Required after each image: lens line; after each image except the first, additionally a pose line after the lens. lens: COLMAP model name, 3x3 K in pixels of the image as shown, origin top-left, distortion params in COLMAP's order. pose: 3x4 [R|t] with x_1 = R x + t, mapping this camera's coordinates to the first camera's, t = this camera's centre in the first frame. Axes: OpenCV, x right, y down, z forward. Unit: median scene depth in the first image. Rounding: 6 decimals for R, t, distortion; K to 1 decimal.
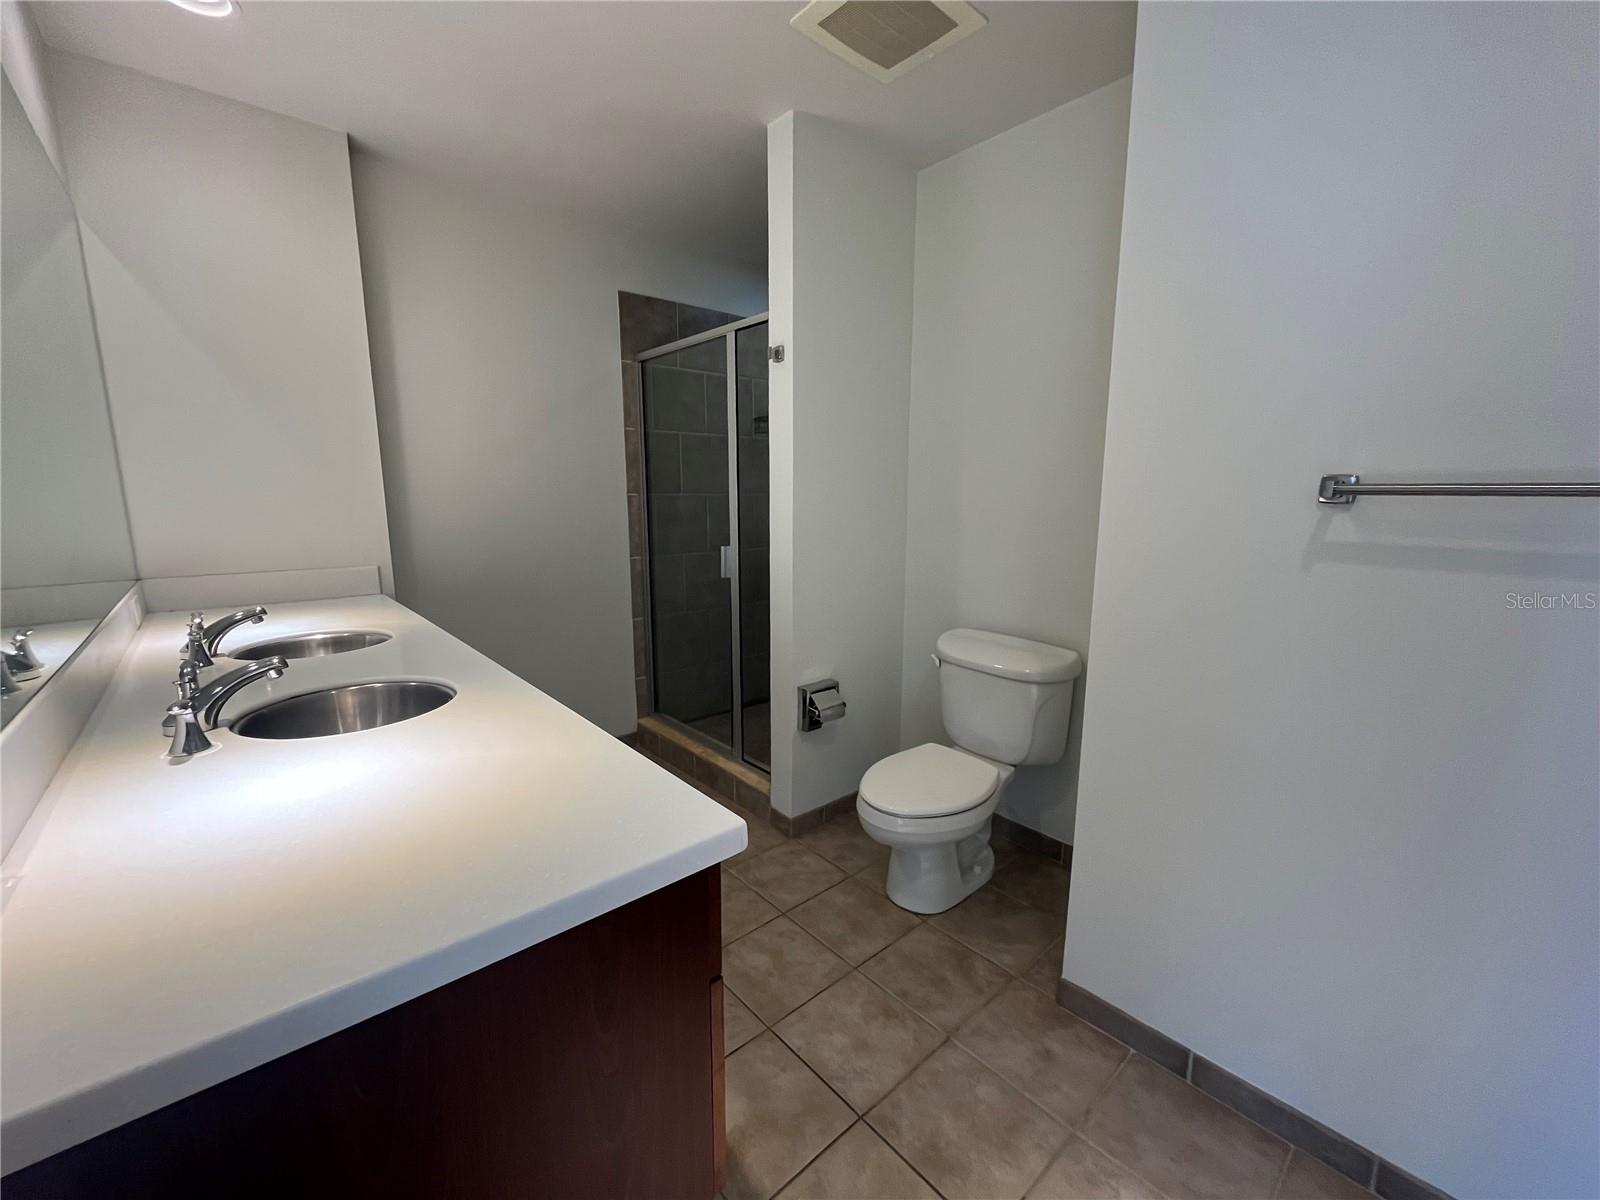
lens RADIAL K [[646.2, 0, 792.6], [0, 646.2, 604.8], [0, 0, 1]] dist [-0.008593, 0.000240]
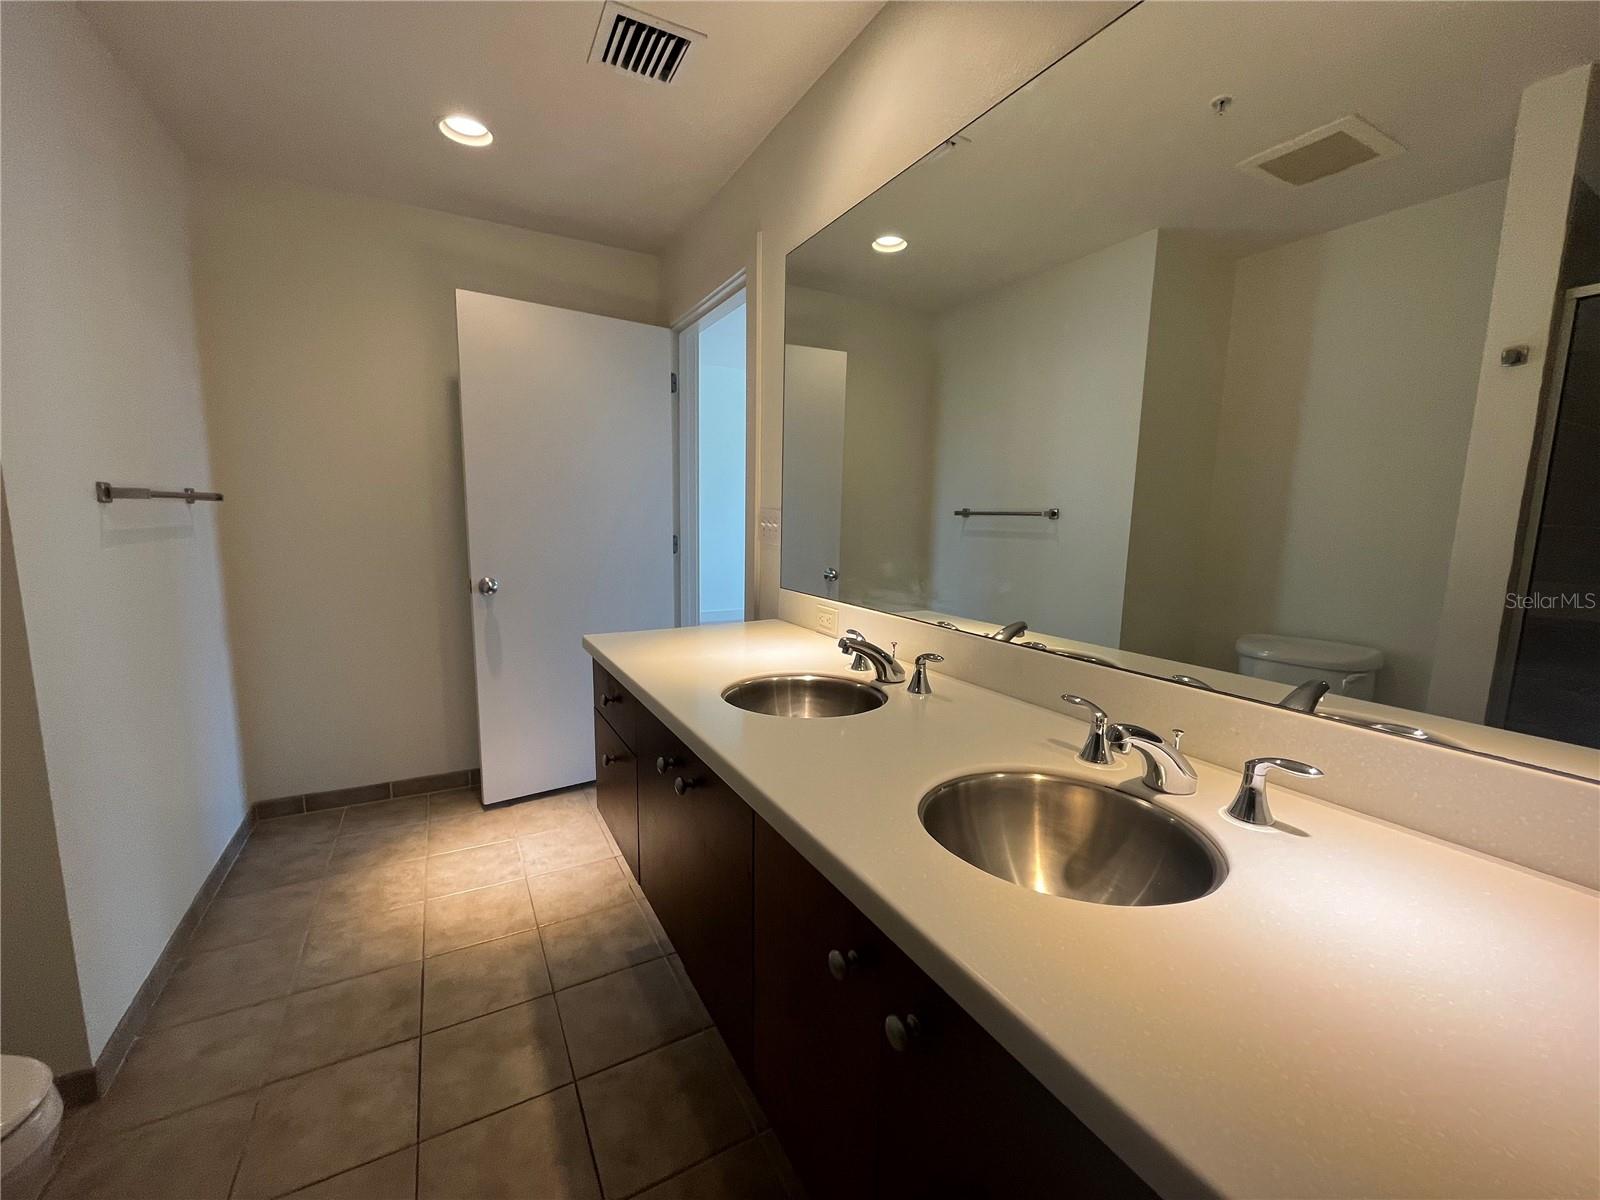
lens RADIAL K [[646.2, 0, 792.6], [0, 646.2, 604.8], [0, 0, 1]] dist [-0.008593, 0.000240]
pose [[-0.976507, -0.044467, 0.210846, -0.569133], [0.021834, 0.953022, 0.302113, -0.208827], [-0.214375, 0.299619, -0.929662, 1.276606]]
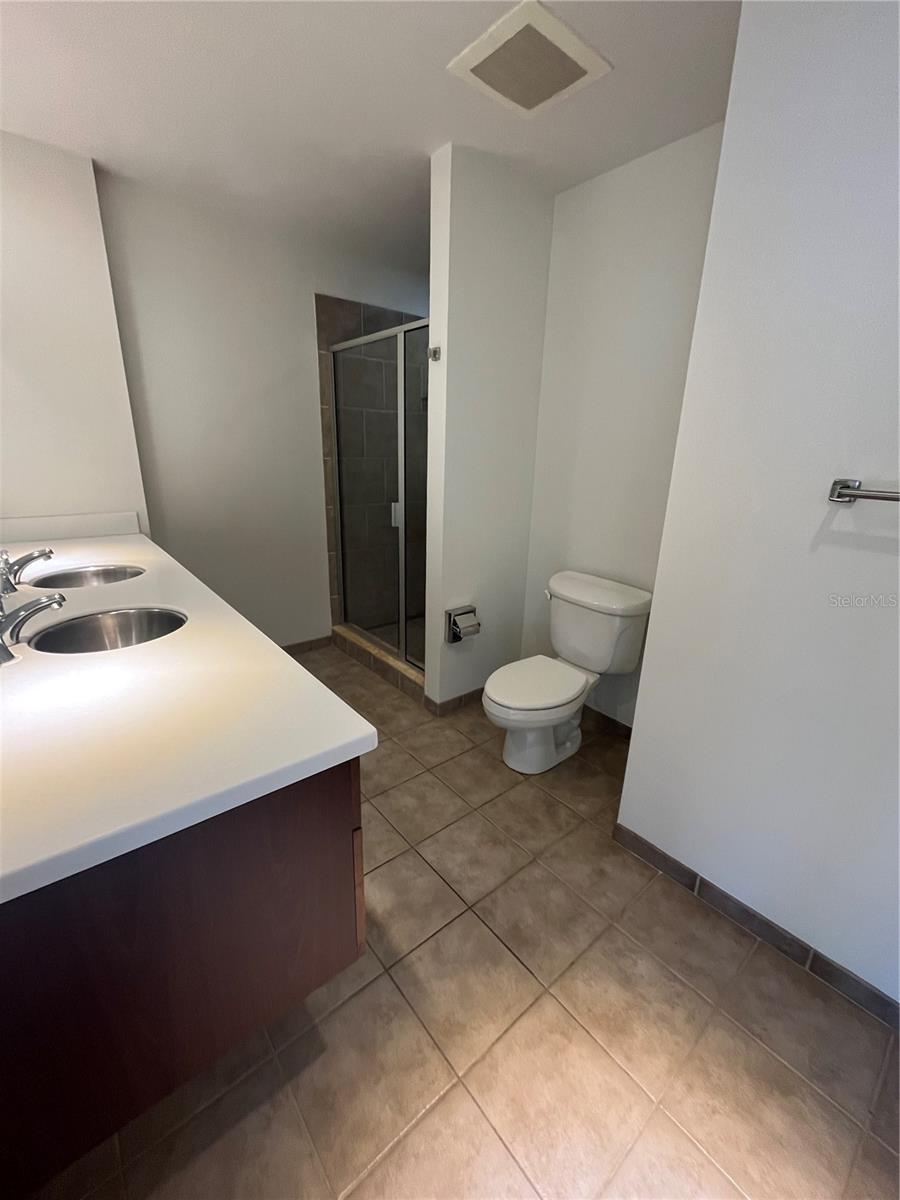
lens RADIAL K [[485.9, 0, 448.0], [0, 485.9, 597.4], [0, 0, 1]] dist [-0.011022, 0.000550]
pose [[0.999335, 0.030458, -0.020052, 0.042540], [-0.027585, 0.991054, 0.130577, -0.044143], [0.023850, -0.129937, 0.991235, -0.013484]]
